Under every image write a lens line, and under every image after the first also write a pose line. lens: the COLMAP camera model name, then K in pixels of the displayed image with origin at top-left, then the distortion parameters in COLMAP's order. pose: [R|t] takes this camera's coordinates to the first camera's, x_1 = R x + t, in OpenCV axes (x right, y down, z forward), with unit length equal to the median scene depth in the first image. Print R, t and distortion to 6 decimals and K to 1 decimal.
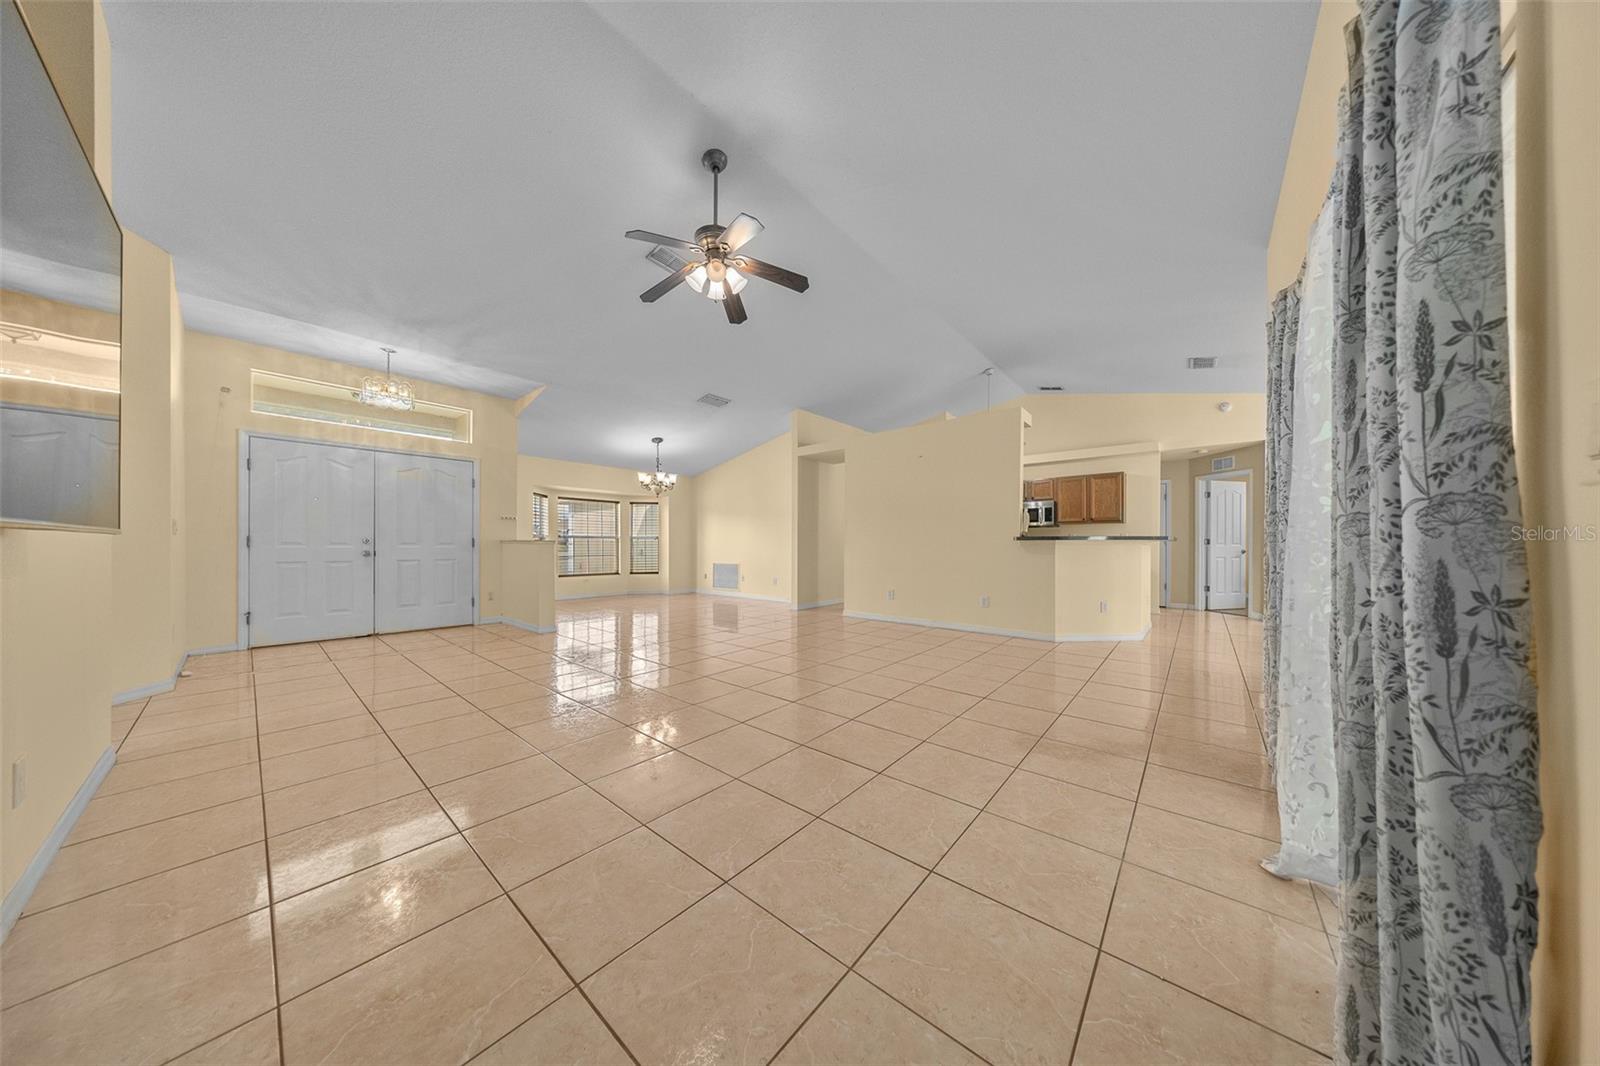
lens RADIAL K [[471.4, 0, 806.9], [0, 471.4, 547.6], [0, 0, 1]] dist [0.000112, -0.000008]
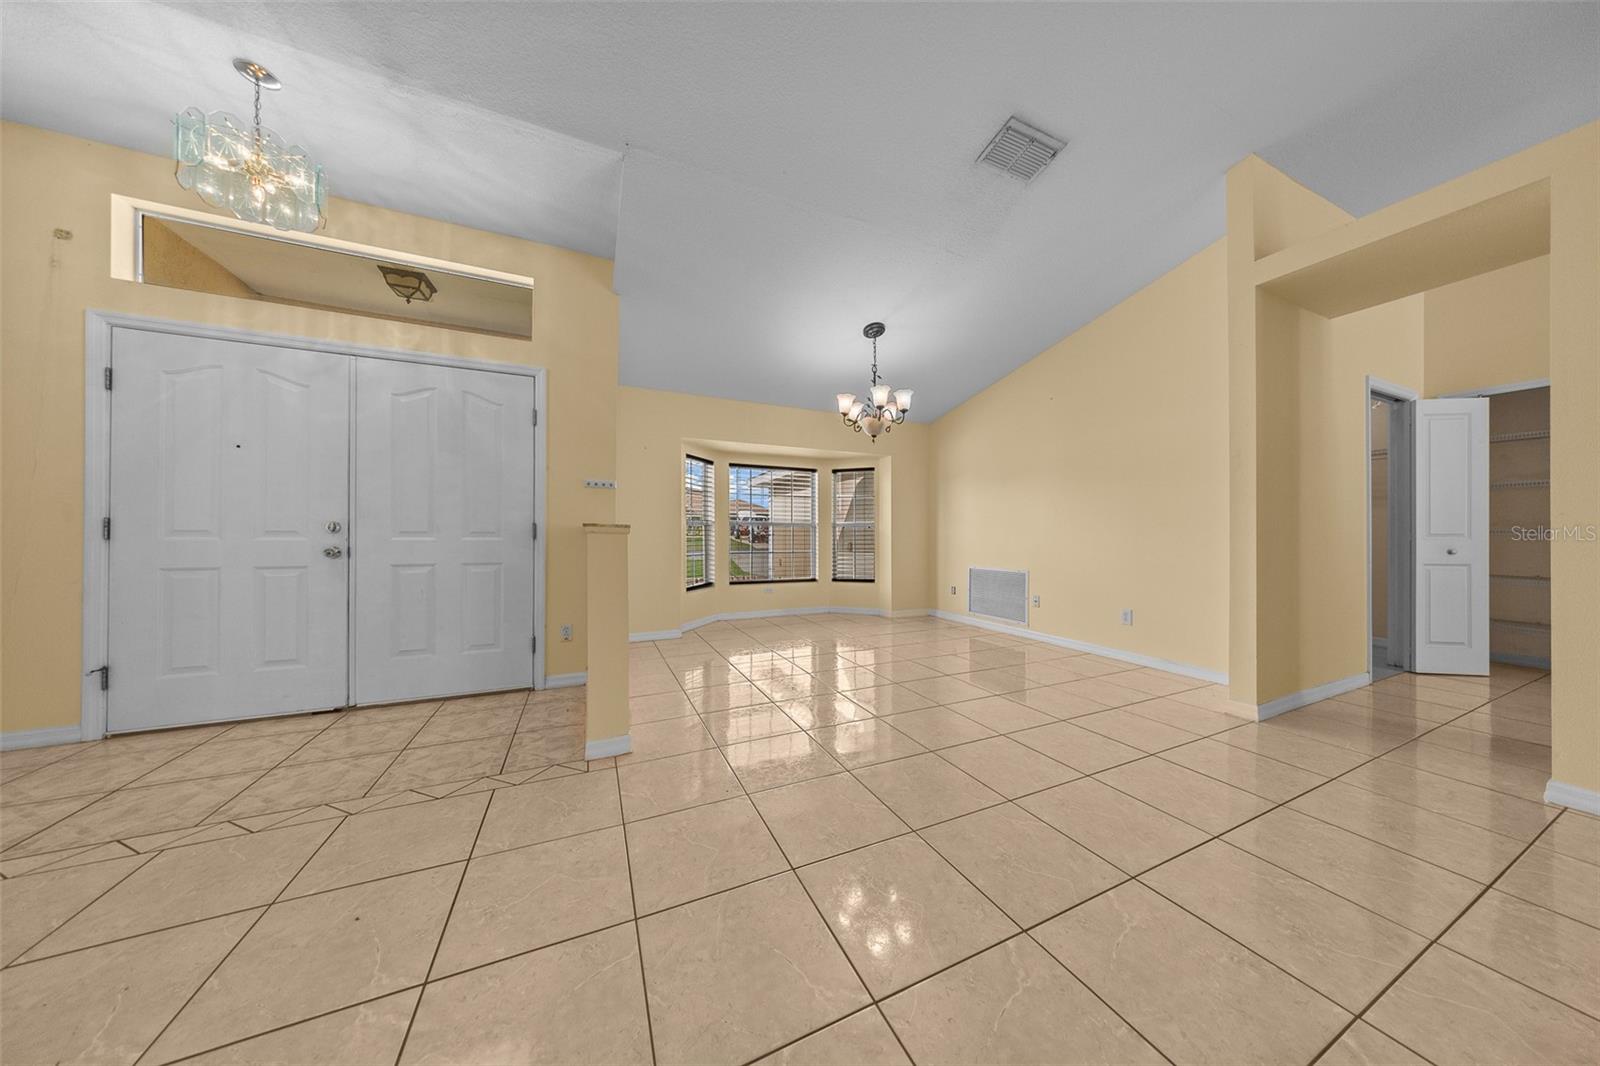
lens RADIAL K [[465.8, 0, 800.0], [0, 465.8, 533.0], [0, 0, 1]] dist [-0.000727, -0.000075]
pose [[0.894948, -0.003722, -0.446155, -0.141687], [-0.001853, 0.999926, -0.012059, -0.001741], [0.446167, 0.011619, 0.894875, 0.444531]]
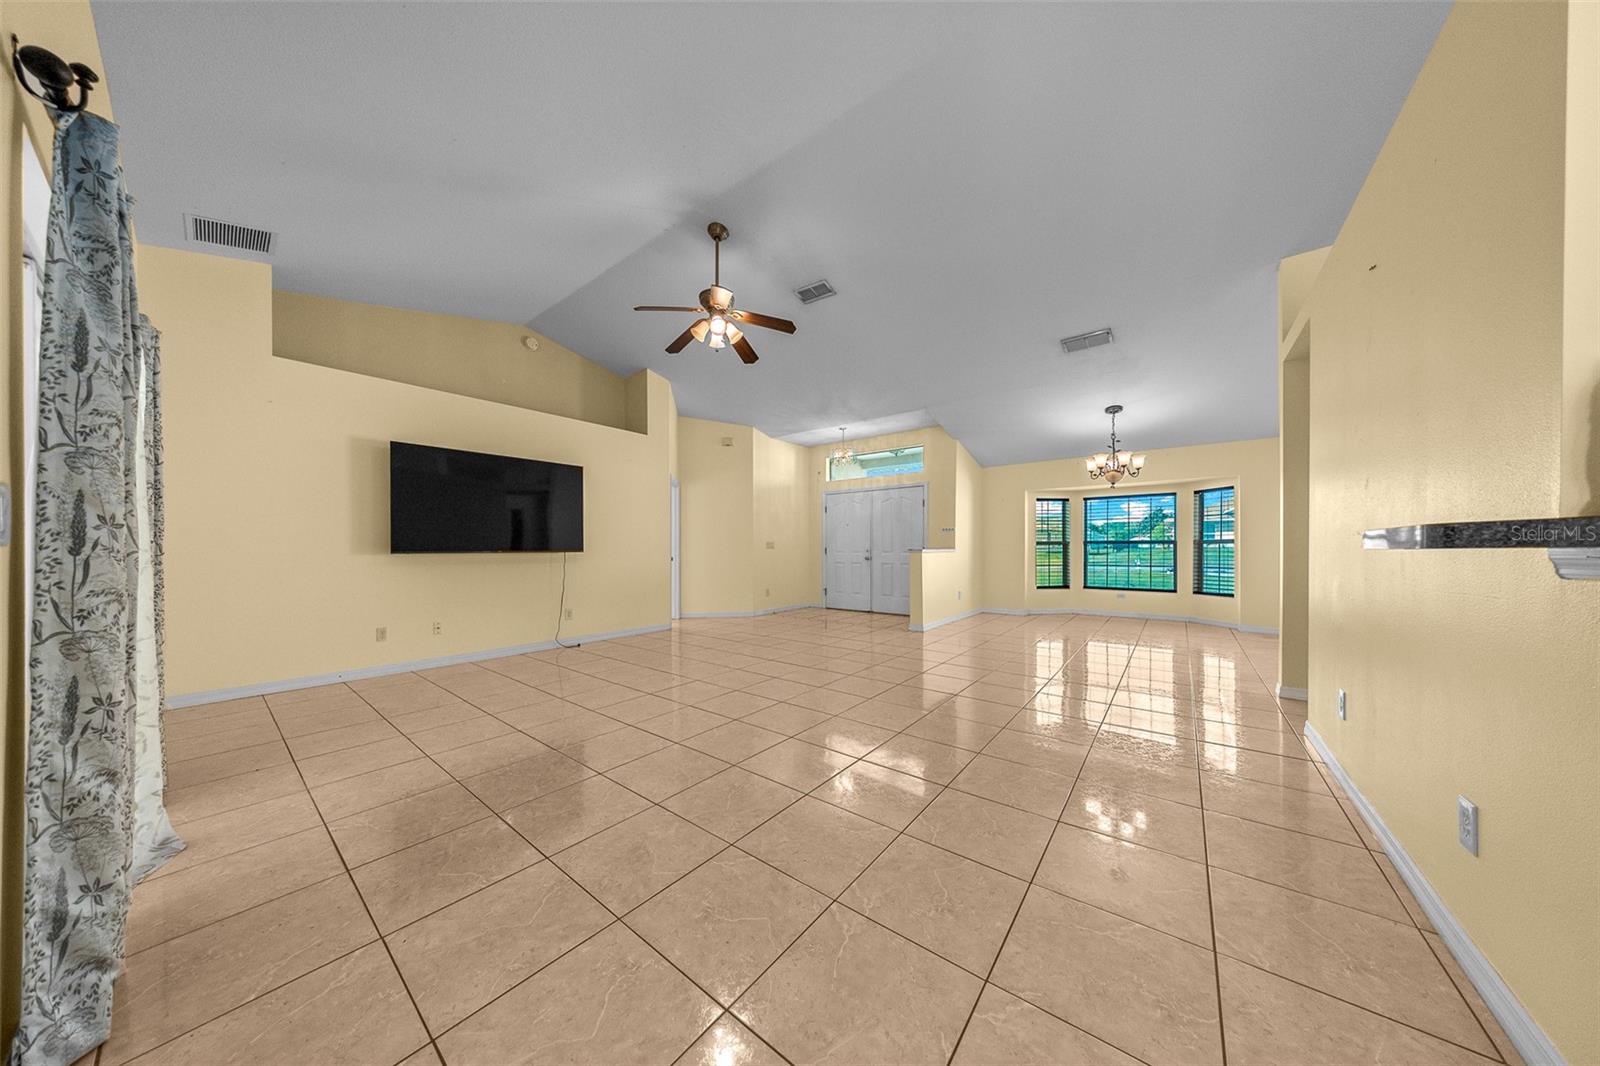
lens RADIAL K [[463.4, 0, 802.9], [0, 463.4, 544.8], [0, 0, 1]] dist [0.000185, -0.000046]
pose [[0.022934, -0.003274, -0.999732, 0.333254], [0.000518, 0.999995, -0.003263, -0.014983], [0.999737, -0.000444, 0.022936, 0.434988]]
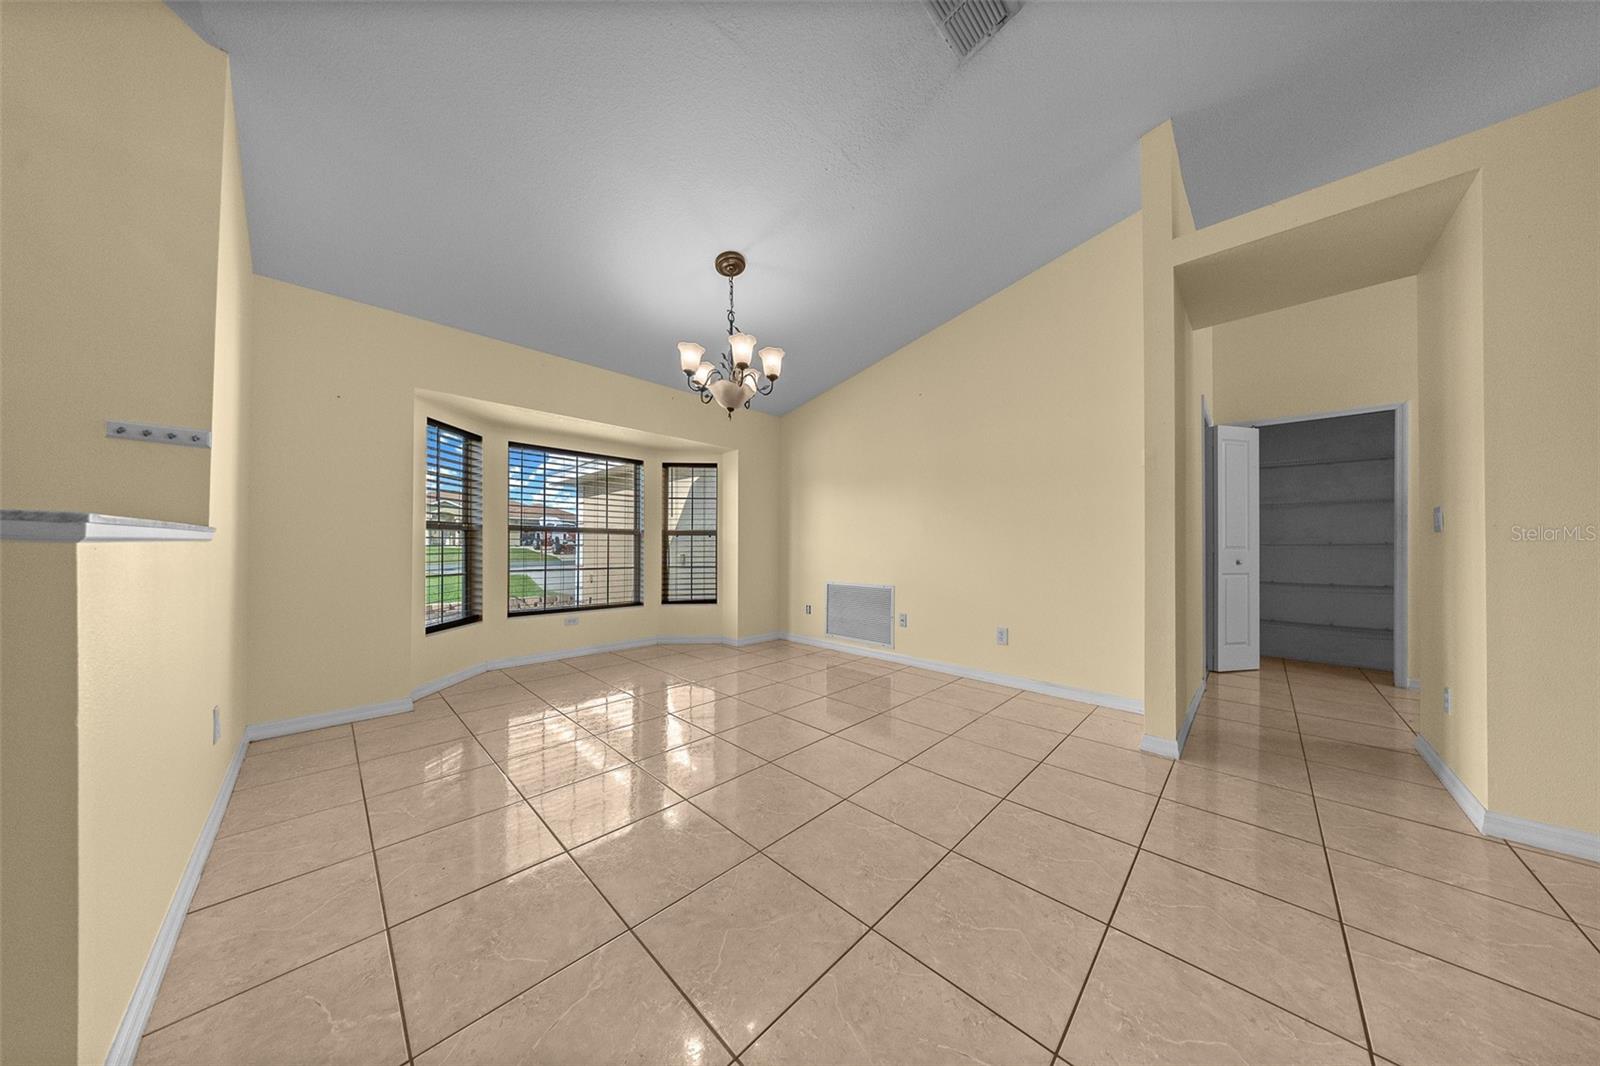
lens RADIAL K [[463.4, 0, 802.9], [0, 463.4, 544.8], [0, 0, 1]] dist [0.000185, -0.000046]
pose [[0.996797, 0.001285, -0.079961, -0.199120], [-0.002106, 0.999946, -0.010179, -0.002801], [0.079944, 0.010315, 0.996746, 0.555377]]
